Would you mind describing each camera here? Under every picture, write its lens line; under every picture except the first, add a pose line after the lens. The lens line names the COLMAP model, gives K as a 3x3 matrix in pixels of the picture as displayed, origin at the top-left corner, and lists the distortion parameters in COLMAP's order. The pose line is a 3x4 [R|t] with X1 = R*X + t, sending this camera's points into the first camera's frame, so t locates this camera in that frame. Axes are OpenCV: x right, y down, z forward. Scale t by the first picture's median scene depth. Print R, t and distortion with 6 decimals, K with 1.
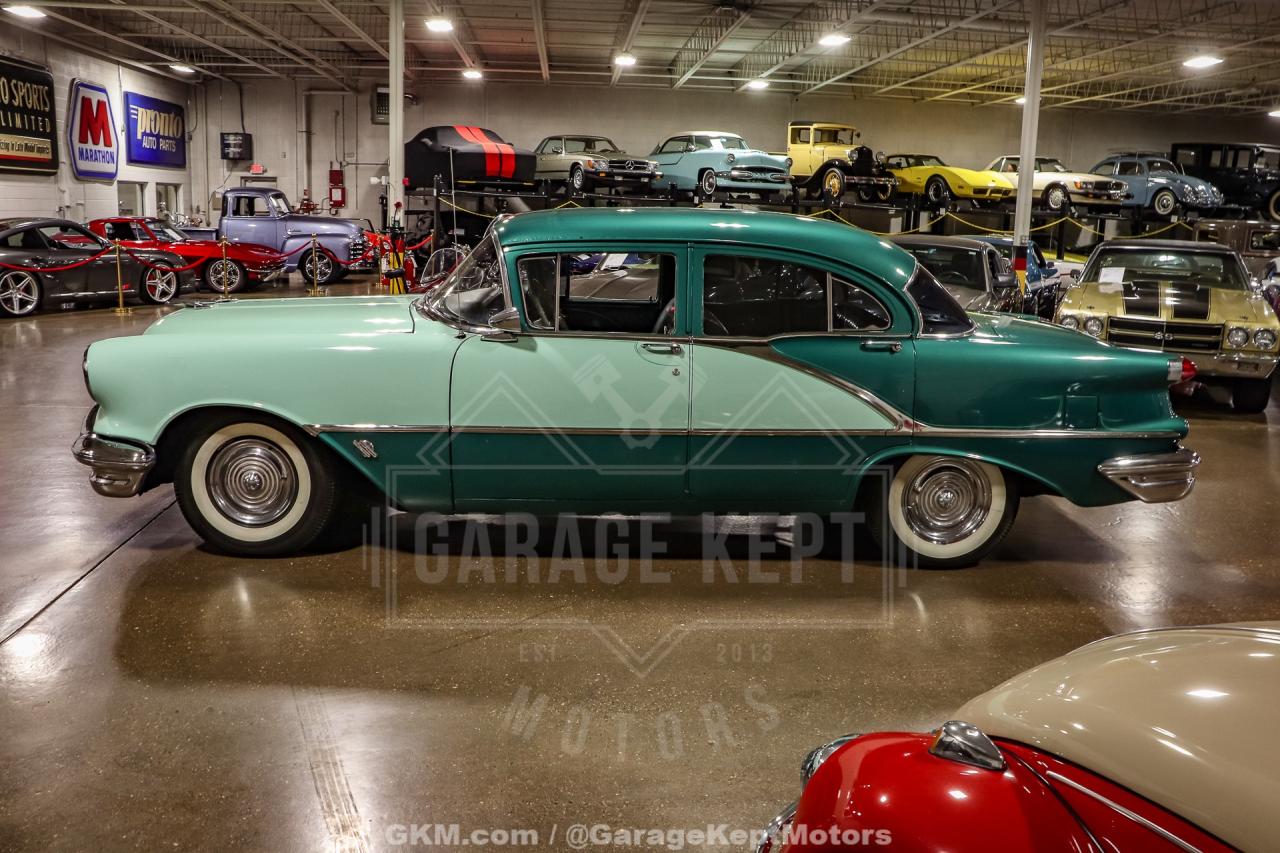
lens RADIAL K [[1172.3, 0, 668.5], [0, 1172.3, 428.2], [0, 0, 1]] dist [-0.154565, 0.199471]
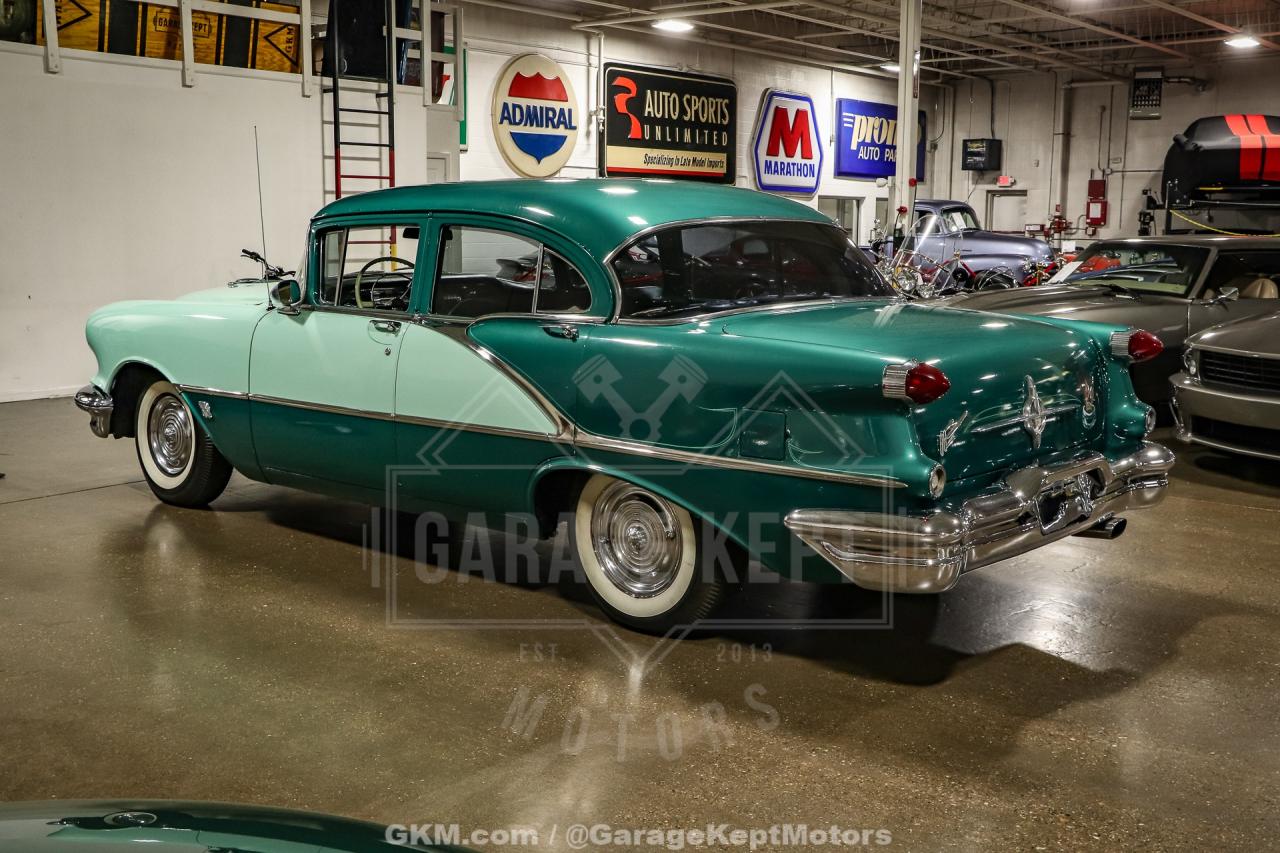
lens RADIAL K [[1484.5, 0, 642.2], [0, 1484.5, 428.2], [0, 0, 1]] dist [-0.141563, 0.478797]
pose [[0.696910, 0.078096, -0.712893, 0.280206], [-0.125138, 0.992045, -0.013656, 0.000870], [0.706156, 0.098727, 0.701140, 0.093639]]
